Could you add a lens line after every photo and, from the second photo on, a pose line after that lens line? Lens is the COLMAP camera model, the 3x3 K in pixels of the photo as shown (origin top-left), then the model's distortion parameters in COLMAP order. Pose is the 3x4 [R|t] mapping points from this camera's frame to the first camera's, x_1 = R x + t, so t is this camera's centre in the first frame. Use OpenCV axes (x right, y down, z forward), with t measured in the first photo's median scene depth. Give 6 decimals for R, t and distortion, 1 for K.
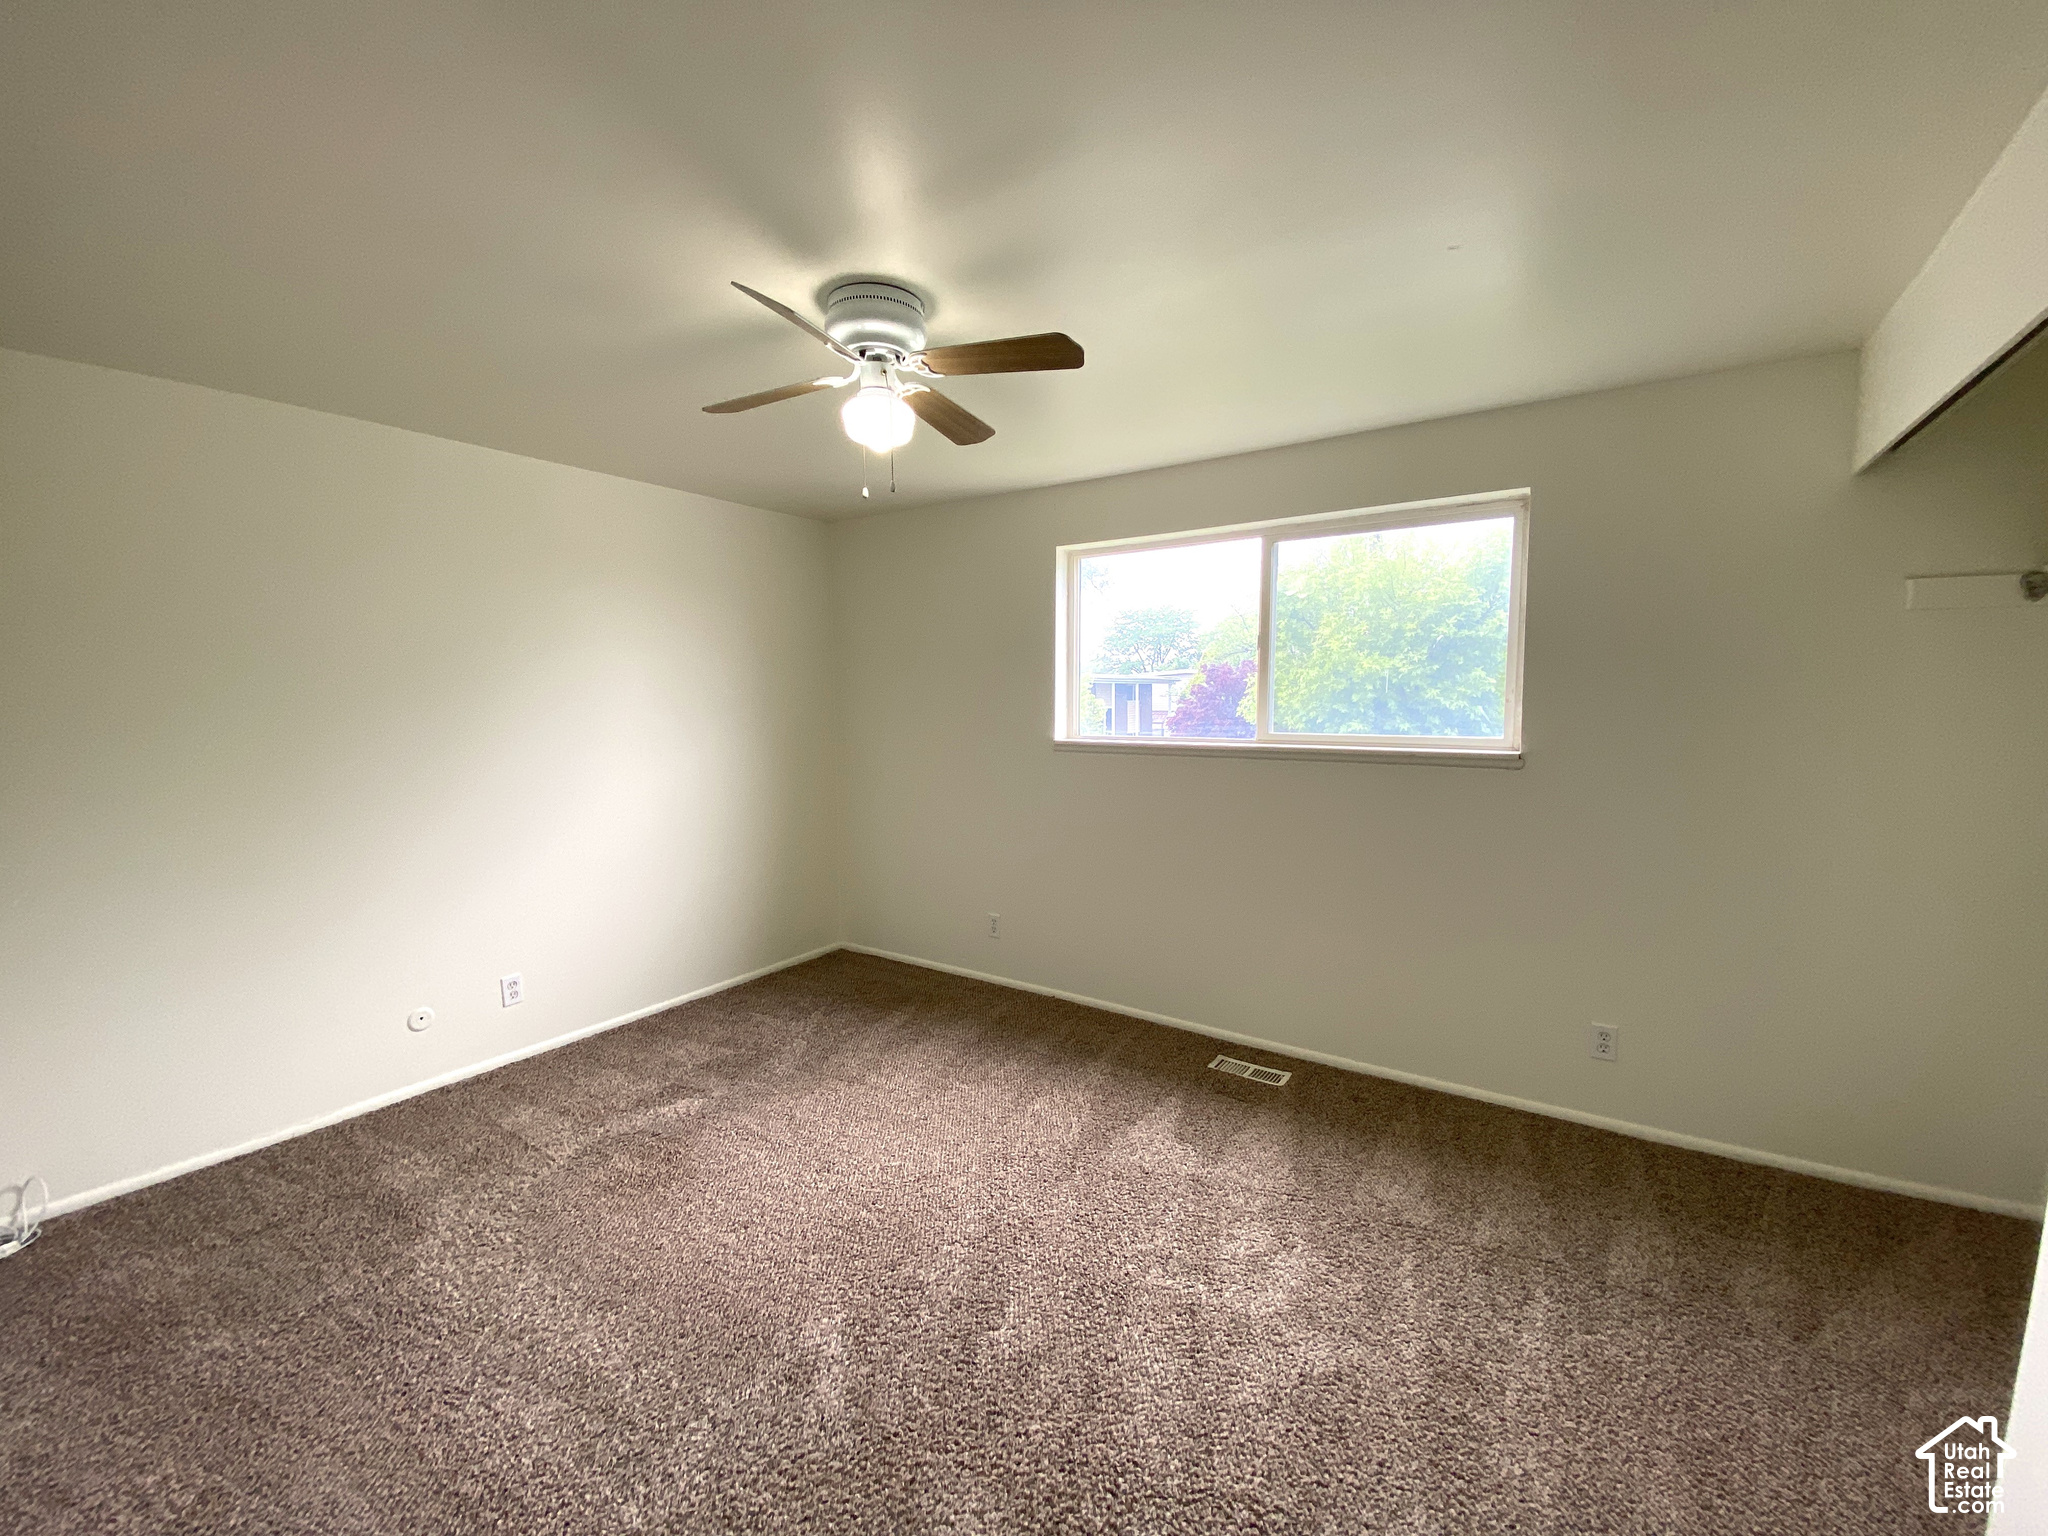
lens RADIAL K [[820.4, 0, 1024.0], [0, 820.4, 768.0], [0, 0, 1]] dist [0.001920, -0.015148]
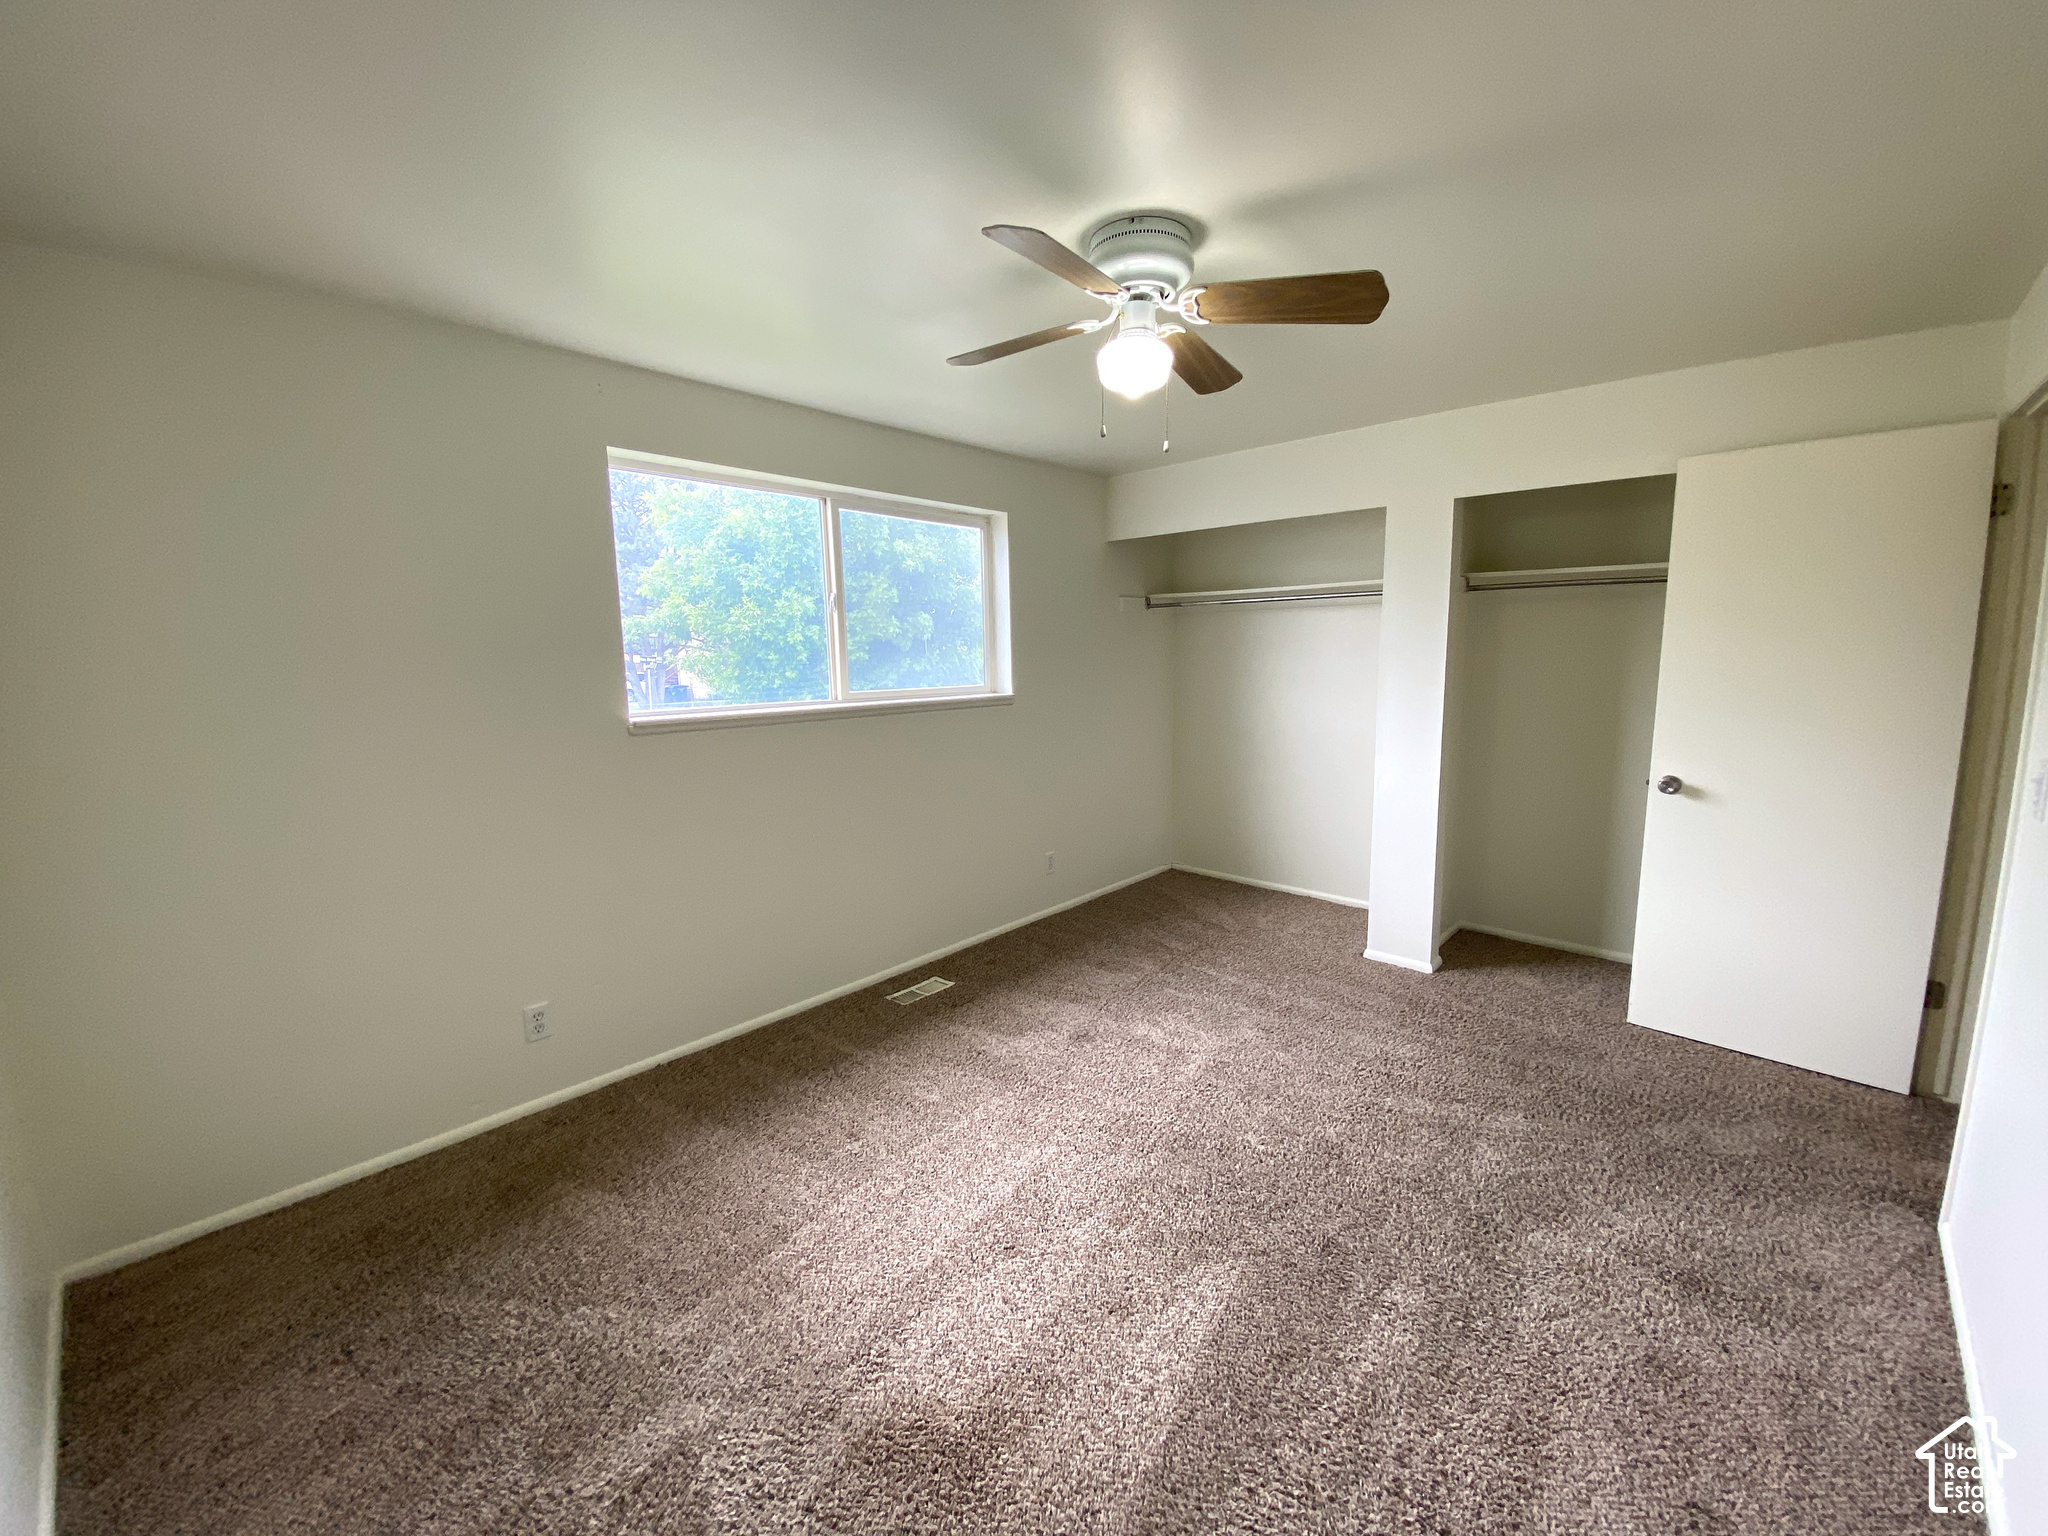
lens RADIAL K [[820.4, 0, 1024.0], [0, 820.4, 768.0], [0, 0, 1]] dist [0.001920, -0.015148]
pose [[0.133470, -0.128070, 0.982743, -0.873331], [0.108845, 0.987511, 0.113908, -0.048402], [-0.985058, 0.091764, 0.145742, 0.767529]]
